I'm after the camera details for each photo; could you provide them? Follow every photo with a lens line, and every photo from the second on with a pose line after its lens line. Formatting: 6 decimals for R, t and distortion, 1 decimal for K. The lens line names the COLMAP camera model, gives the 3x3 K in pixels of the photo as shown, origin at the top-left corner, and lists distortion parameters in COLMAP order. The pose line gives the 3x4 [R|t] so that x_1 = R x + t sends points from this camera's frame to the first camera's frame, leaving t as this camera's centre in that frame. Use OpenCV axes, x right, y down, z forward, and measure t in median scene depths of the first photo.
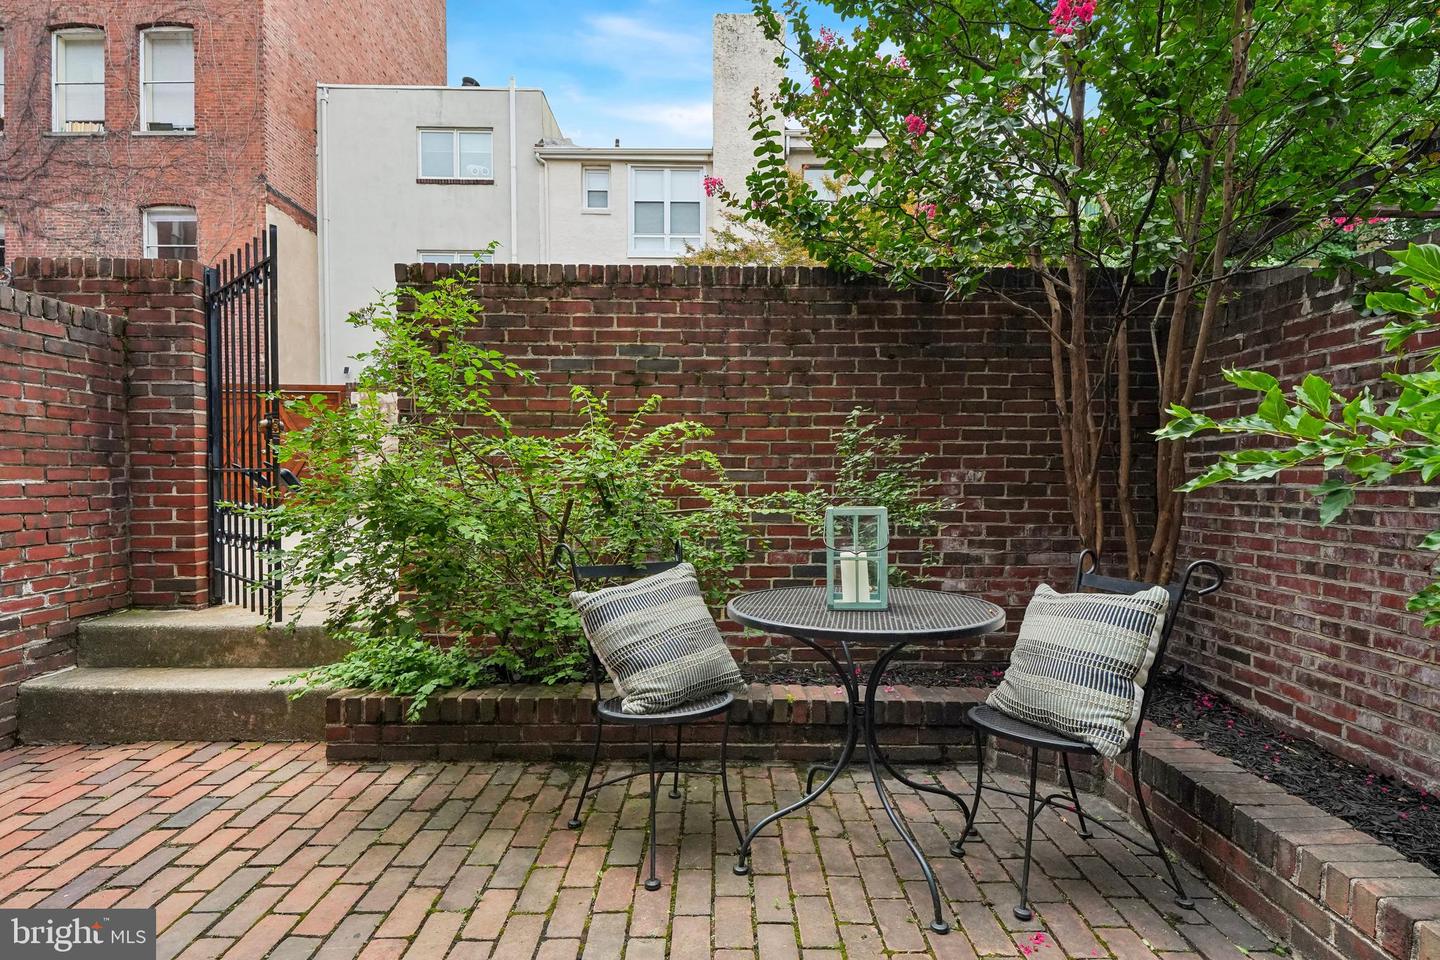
lens RADIAL K [[711.9, 0, 716.9], [0, 711.9, 492.3], [0, 0, 1]] dist [0.012867, -0.002081]
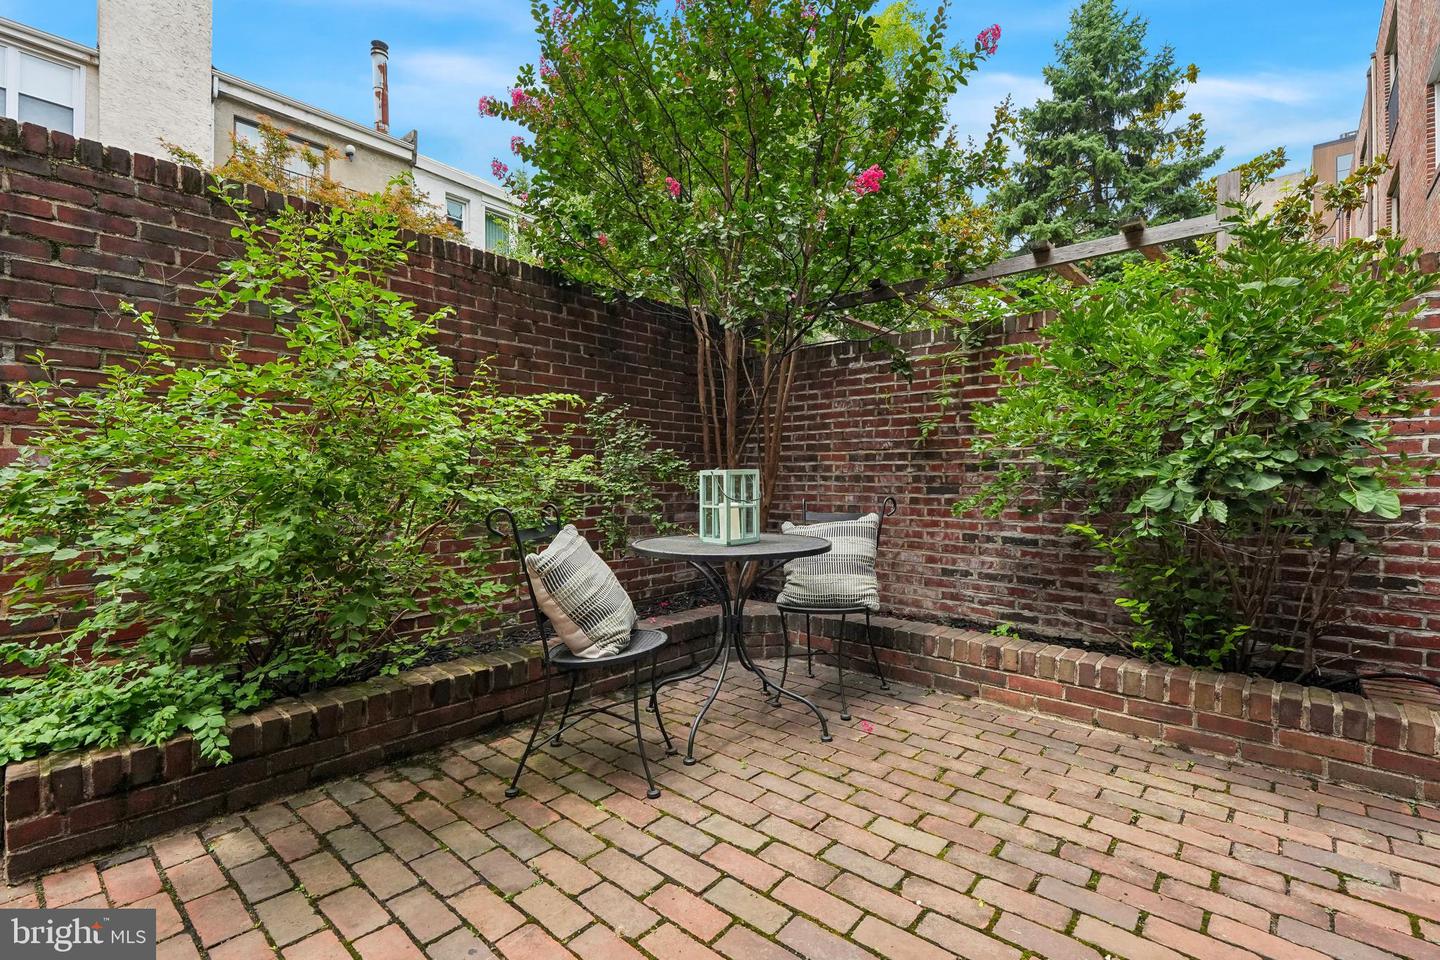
lens RADIAL K [[646.3, 0, 723.5], [0, 646.3, 473.2], [0, 0, 1]] dist [-0.004983, -0.000921]
pose [[0.657414, 0.000740, 0.753529, -0.645465], [0.013492, 0.999828, -0.012752, 0.038458], [-0.753408, 0.018550, 0.657291, 0.179433]]
